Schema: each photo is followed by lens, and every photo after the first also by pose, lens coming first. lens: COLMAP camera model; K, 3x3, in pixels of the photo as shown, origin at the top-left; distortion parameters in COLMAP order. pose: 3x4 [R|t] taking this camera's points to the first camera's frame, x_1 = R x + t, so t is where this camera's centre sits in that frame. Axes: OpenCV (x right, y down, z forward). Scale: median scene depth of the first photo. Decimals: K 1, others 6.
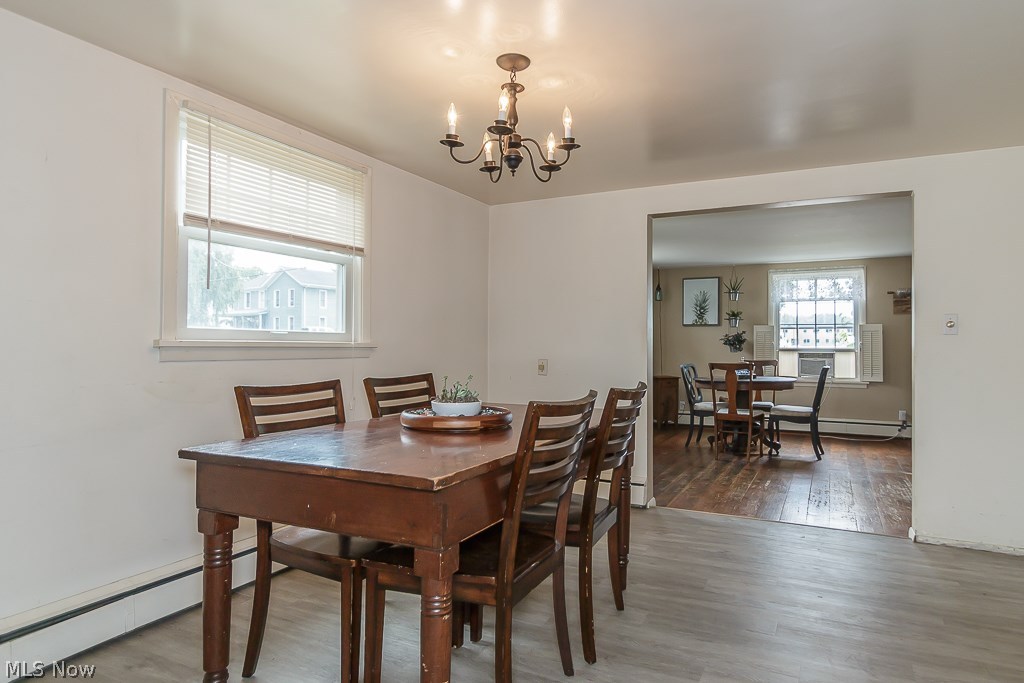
lens RADIAL K [[614.5, 0, 541.9], [0, 614.5, 334.6], [0, 0, 1]] dist [-0.016807, 0.003006]
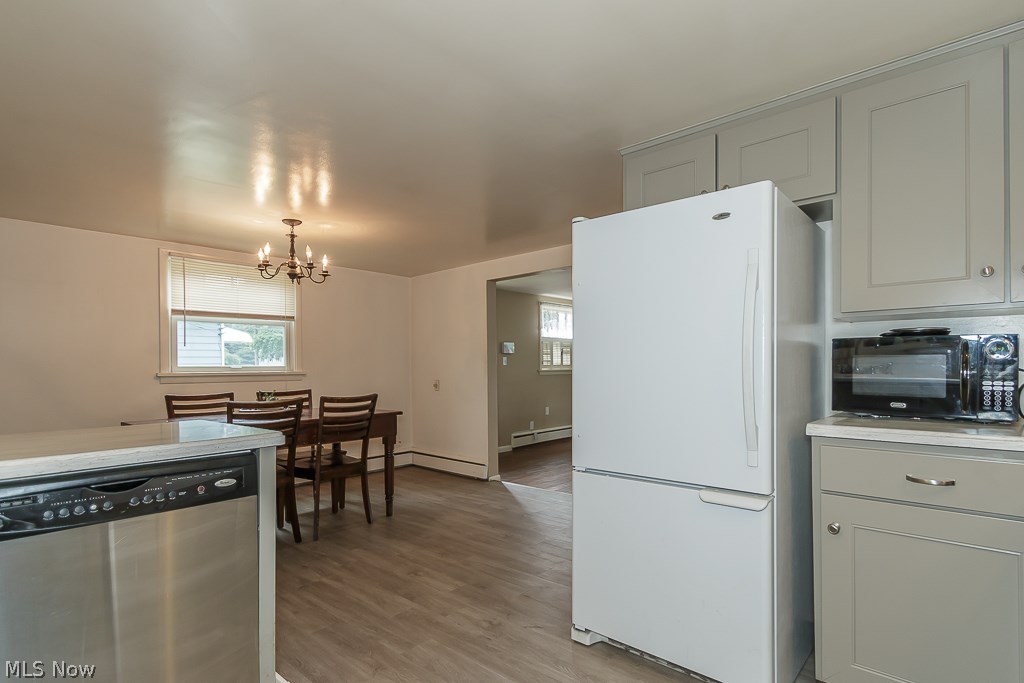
lens RADIAL K [[540.7, 0, 512.3], [0, 540.7, 357.6], [0, 0, 1]] dist [-0.000582, -0.000143]
pose [[0.957057, -0.023924, -0.288912, 0.942995], [0.023449, 0.999712, -0.005104, -0.006095], [0.288951, -0.001890, 0.957342, -0.345056]]
